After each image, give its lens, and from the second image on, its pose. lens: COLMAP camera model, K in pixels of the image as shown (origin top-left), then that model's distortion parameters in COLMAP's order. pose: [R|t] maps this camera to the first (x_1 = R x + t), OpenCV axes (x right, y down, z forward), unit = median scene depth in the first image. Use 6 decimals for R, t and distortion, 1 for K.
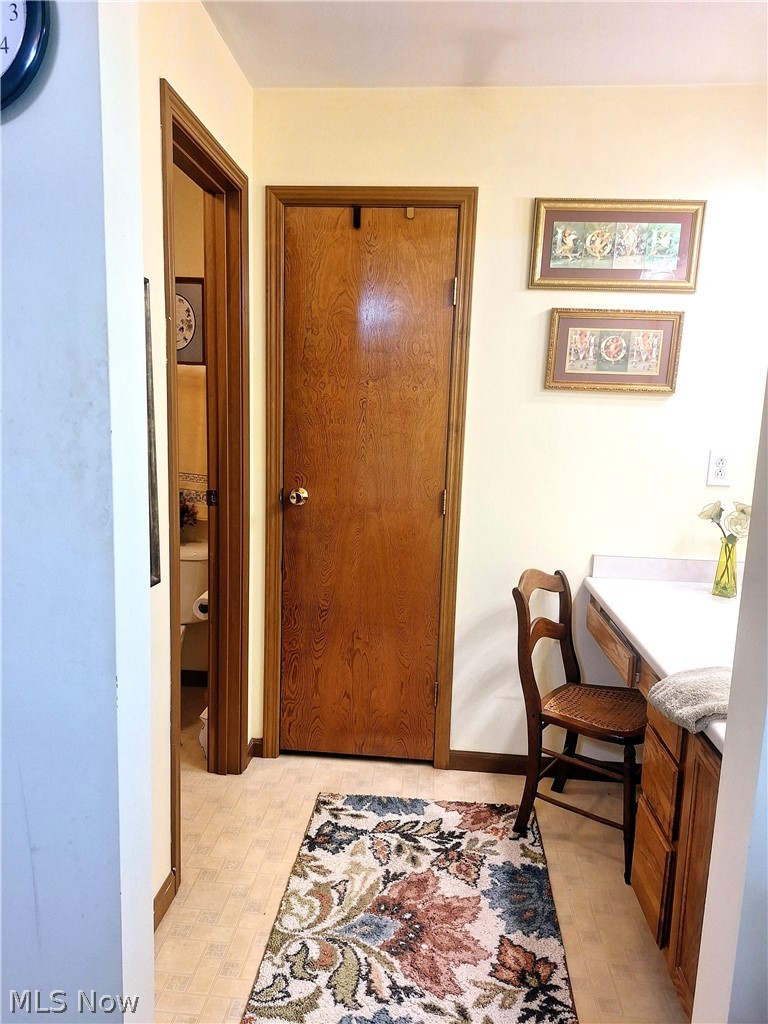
lens RADIAL K [[700.9, 0, 384.0], [0, 700.9, 512.0], [0, 0, 1]] dist [0.064852, -0.090546]
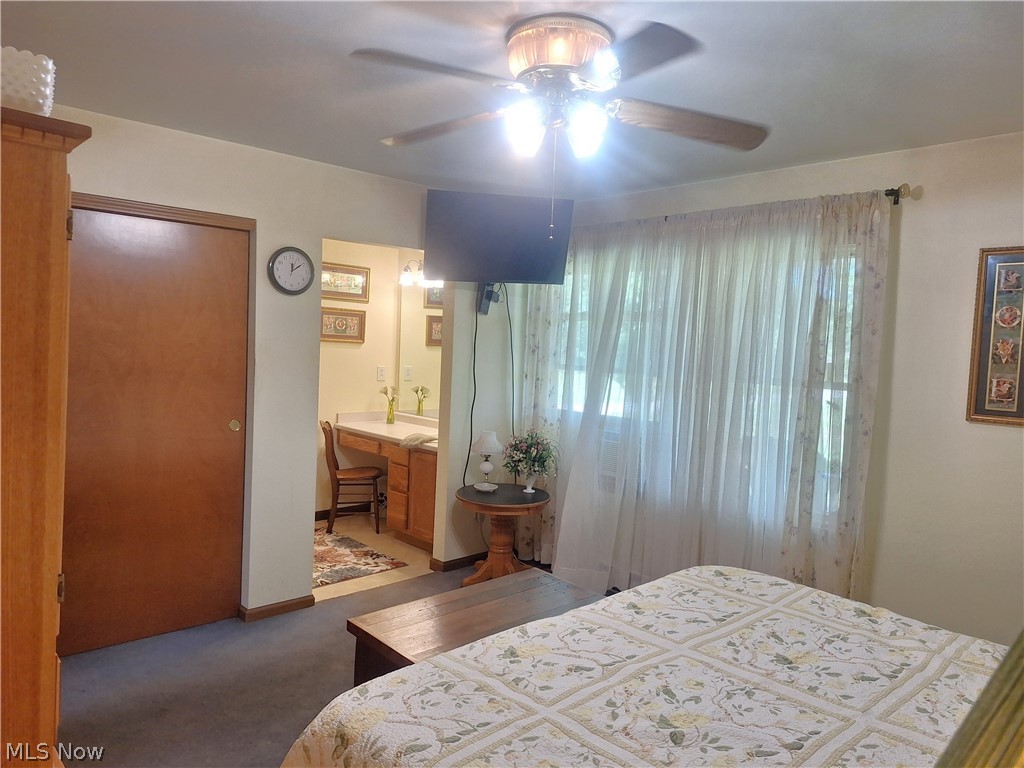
lens RADIAL K [[700.9, 0, 517.5], [0, 700.9, 385.4], [0, 0, 1]] dist [0.064852, -0.090546]
pose [[0.654204, -0.047739, 0.754810, -1.121209], [0.094022, 0.995398, -0.018535, 0.073818], [-0.750451, 0.083094, 0.655682, -1.010596]]
